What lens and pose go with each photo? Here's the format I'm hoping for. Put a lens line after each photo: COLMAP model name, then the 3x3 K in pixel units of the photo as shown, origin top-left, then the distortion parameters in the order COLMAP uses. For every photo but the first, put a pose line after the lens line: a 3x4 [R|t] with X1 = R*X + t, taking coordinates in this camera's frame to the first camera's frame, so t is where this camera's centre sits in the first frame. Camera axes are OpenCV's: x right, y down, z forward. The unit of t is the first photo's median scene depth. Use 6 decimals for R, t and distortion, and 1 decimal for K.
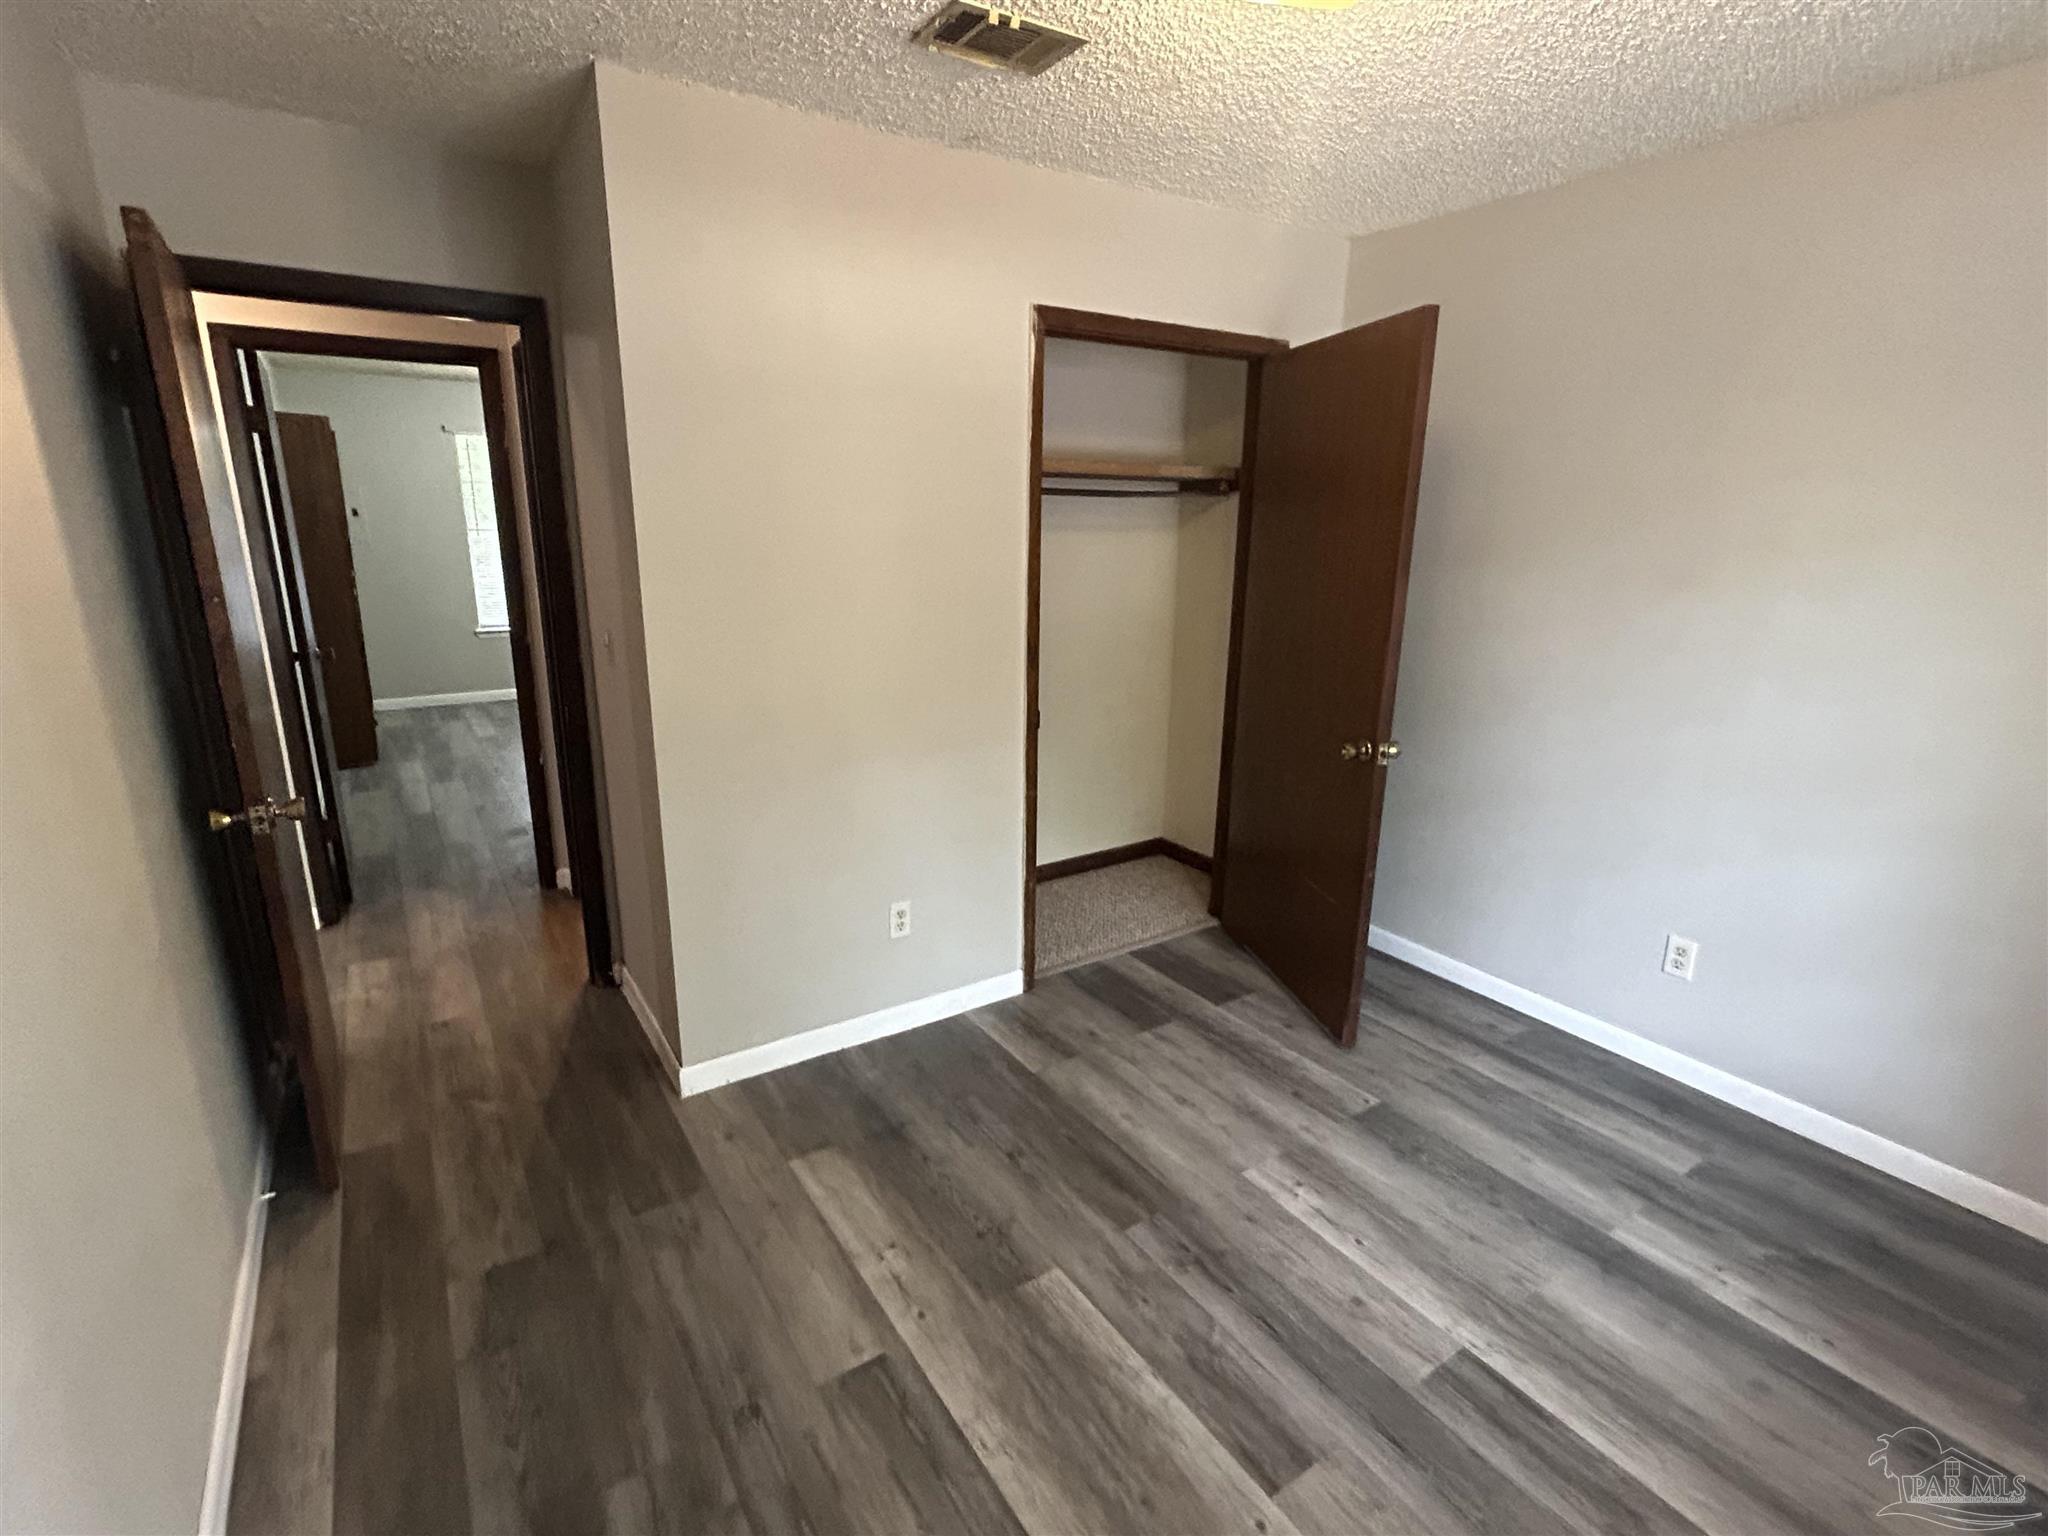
lens RADIAL K [[962.7, 0, 1019.9], [0, 962.7, 766.5], [0, 0, 1]] dist [-0.009988, 0.001236]
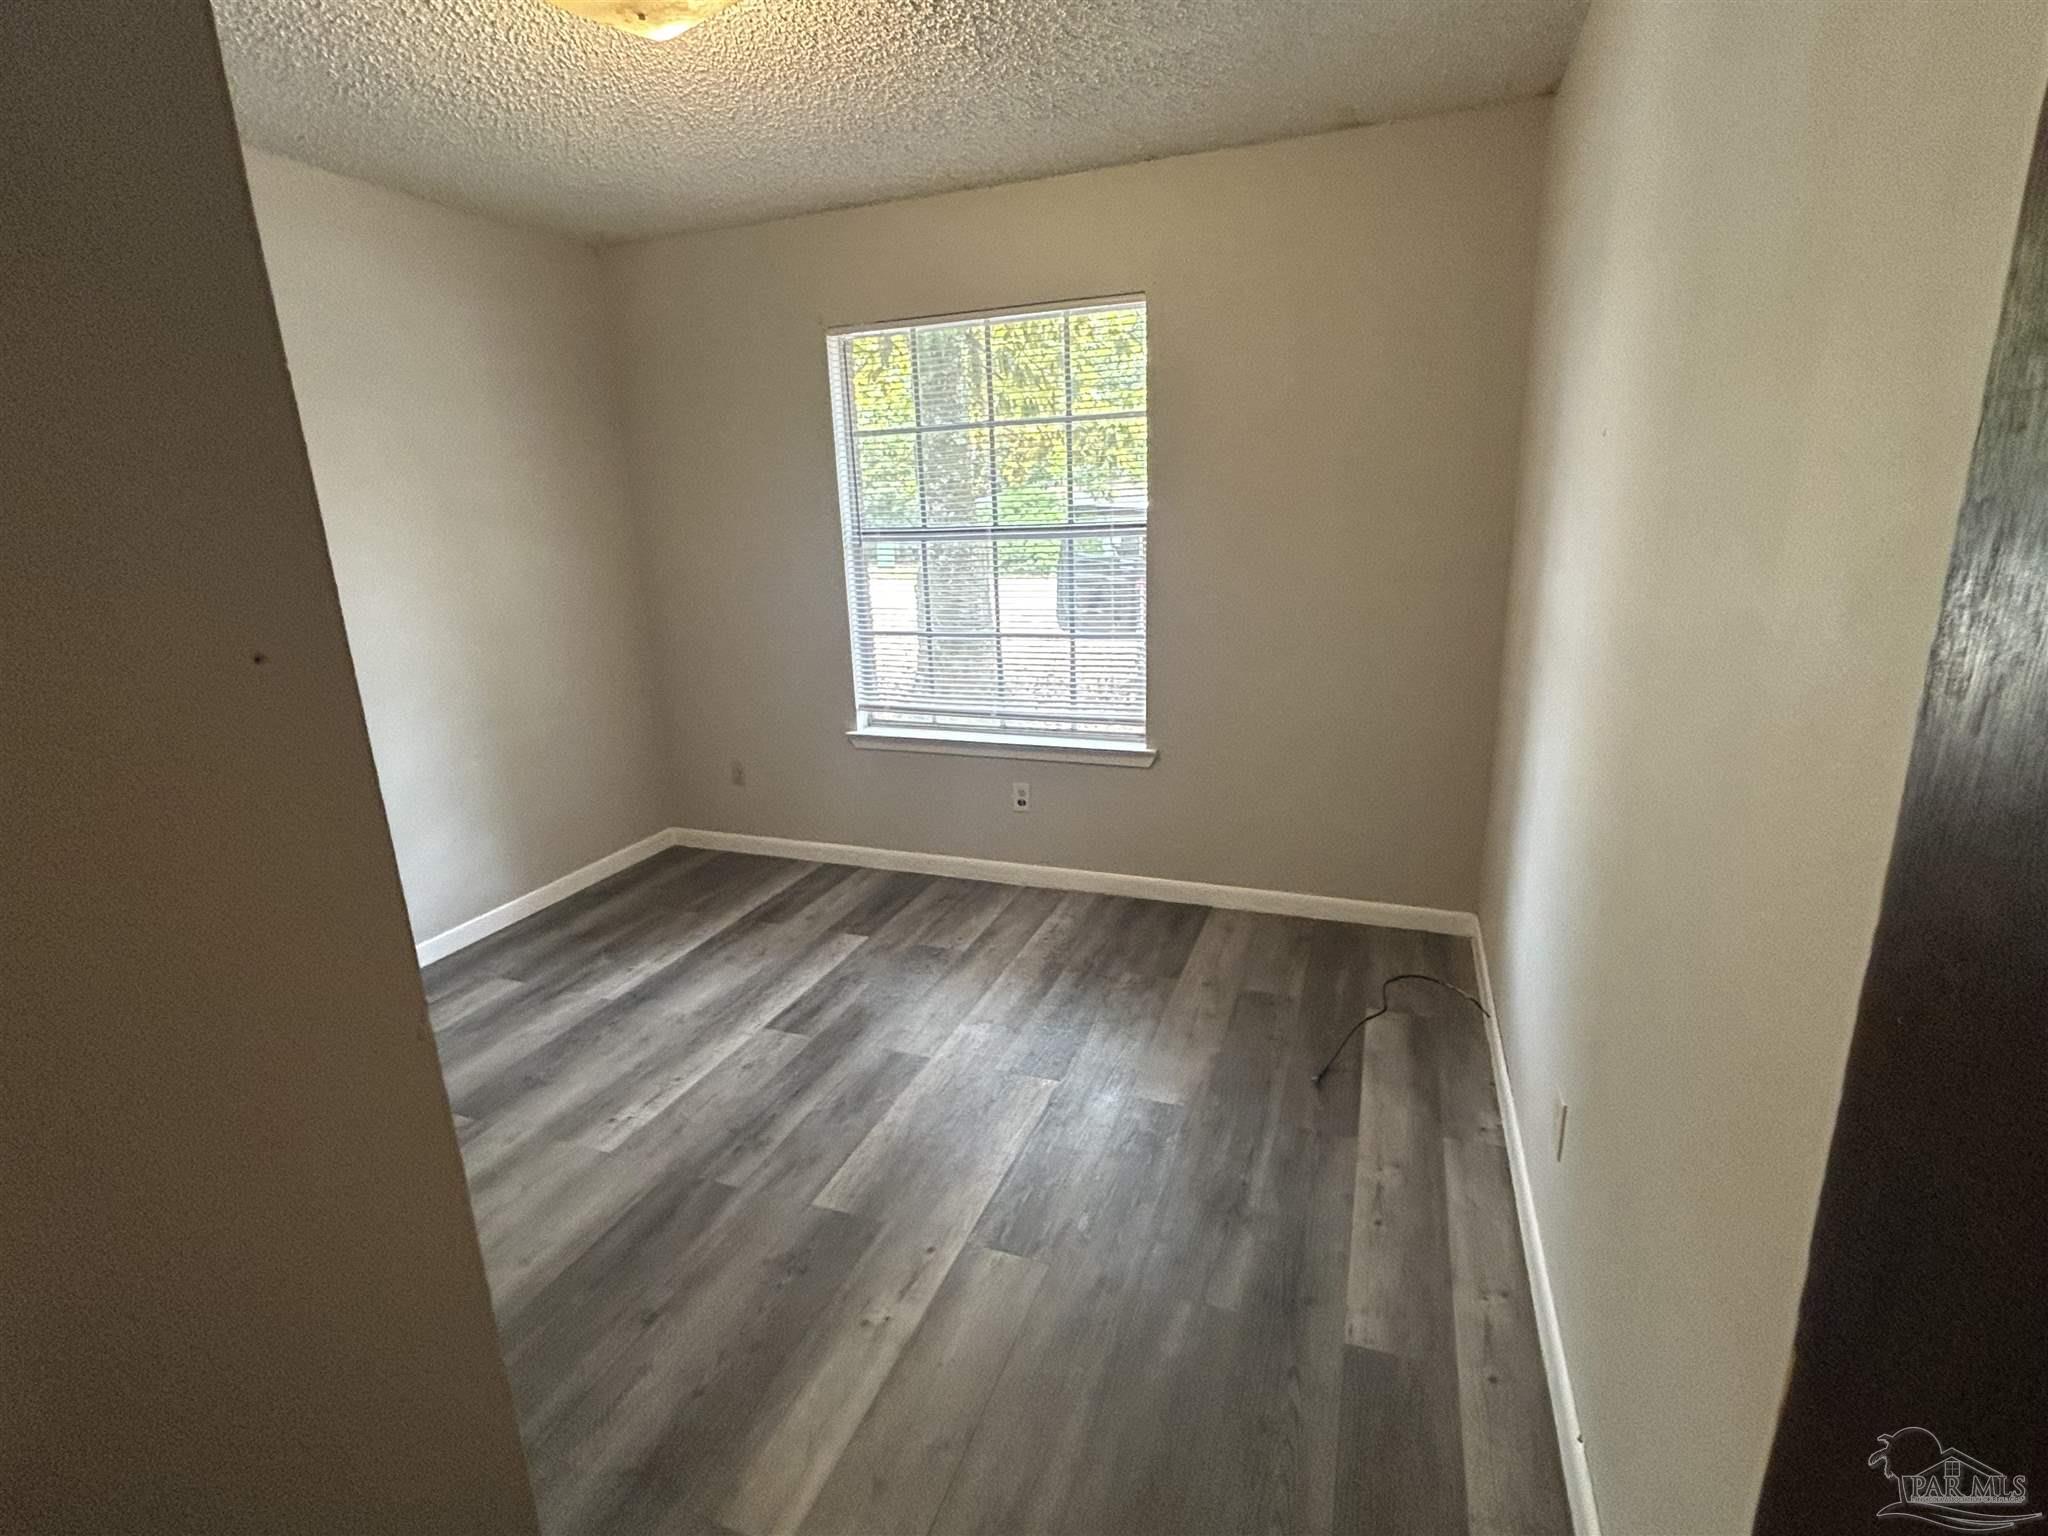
lens RADIAL K [[962.7, 0, 1021.0], [0, 962.7, 769.0], [0, 0, 1]] dist [-0.009988, 0.001236]
pose [[-0.586461, -0.205794, 0.783398, -0.757980], [0.233611, 0.883109, 0.406872, -0.234688], [-0.775557, 0.421625, -0.469833, 1.066577]]
